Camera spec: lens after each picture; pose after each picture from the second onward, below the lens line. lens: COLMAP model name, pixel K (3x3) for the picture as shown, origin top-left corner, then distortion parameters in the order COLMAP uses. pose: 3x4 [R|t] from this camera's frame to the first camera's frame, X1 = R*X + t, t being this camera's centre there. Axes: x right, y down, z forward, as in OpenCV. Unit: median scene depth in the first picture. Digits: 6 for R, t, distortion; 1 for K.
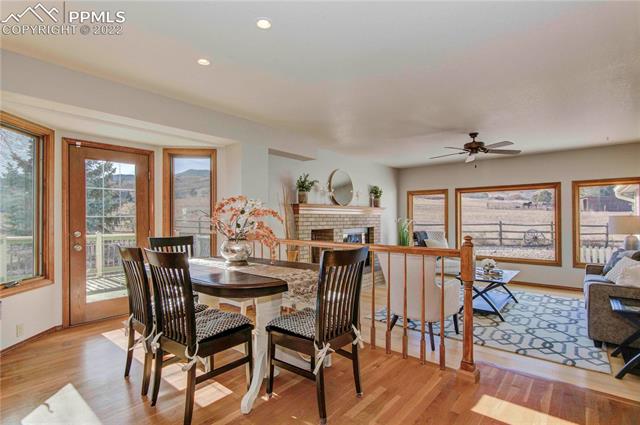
lens RADIAL K [[316.9, 0, 319.7], [0, 316.9, 213.7], [0, 0, 1]] dist [-0.019381, -0.000200]
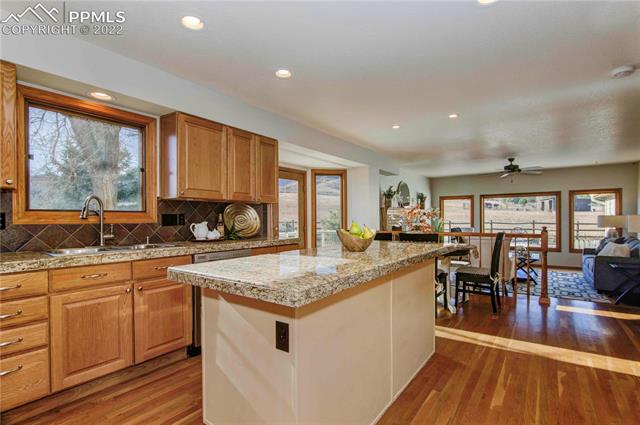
lens RADIAL K [[316.9, 0, 320.2], [0, 316.9, 215.8], [0, 0, 1]] dist [-0.019381, -0.000200]
pose [[0.997162, -0.004450, 0.075156, -0.451258], [0.004003, 0.999973, 0.006097, -0.004880], [-0.075181, -0.005779, 0.997153, -0.343333]]
